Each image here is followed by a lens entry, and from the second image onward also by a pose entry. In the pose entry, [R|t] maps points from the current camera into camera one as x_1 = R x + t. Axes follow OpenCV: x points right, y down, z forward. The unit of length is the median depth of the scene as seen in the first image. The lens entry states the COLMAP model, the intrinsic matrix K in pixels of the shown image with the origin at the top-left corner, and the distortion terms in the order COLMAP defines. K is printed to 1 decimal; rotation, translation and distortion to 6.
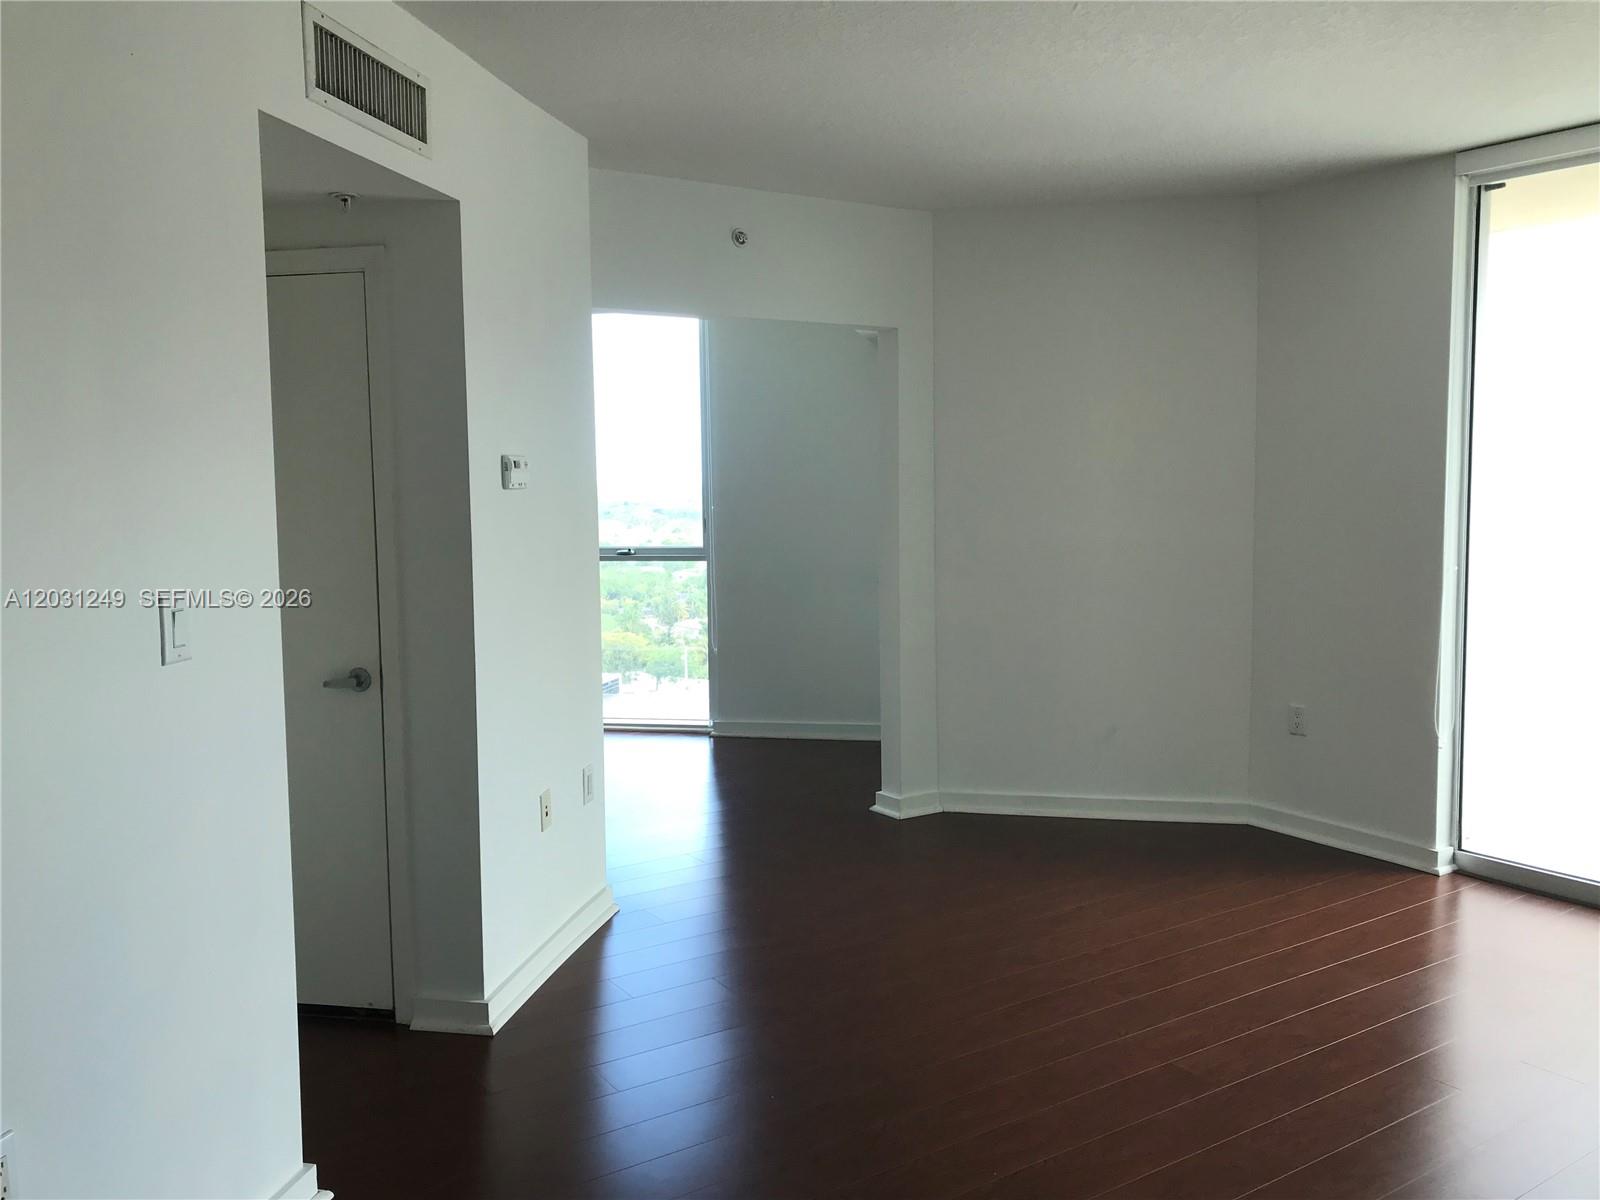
lens RADIAL K [[1294.6, 0, 793.2], [0, 1294.6, 590.0], [0, 0, 1]] dist [0.084376, -0.218204]
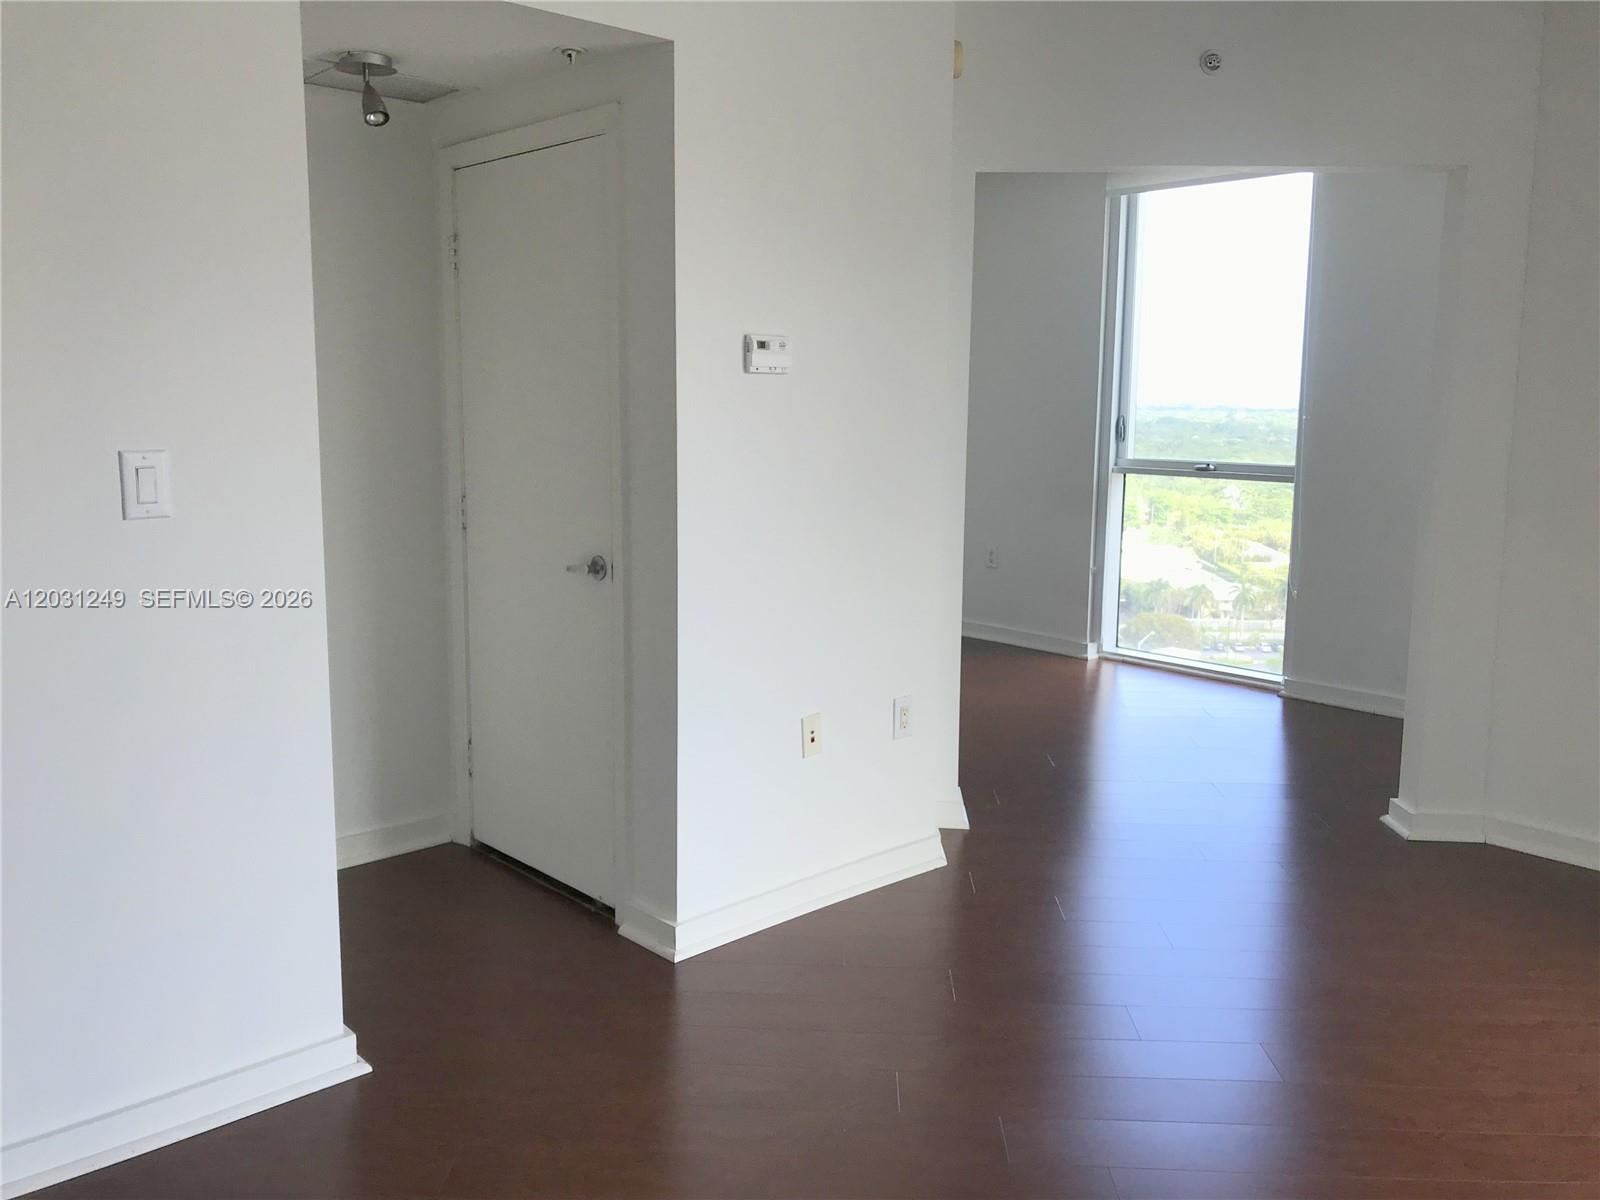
lens RADIAL K [[1294.6, 0, 793.2], [0, 1294.6, 590.0], [0, 0, 1]] dist [0.084376, -0.218204]
pose [[0.803756, 0.110696, -0.584571, 0.337785], [-0.072761, 0.993452, 0.088080, -0.010010], [0.590493, -0.028261, 0.806547, 0.292076]]
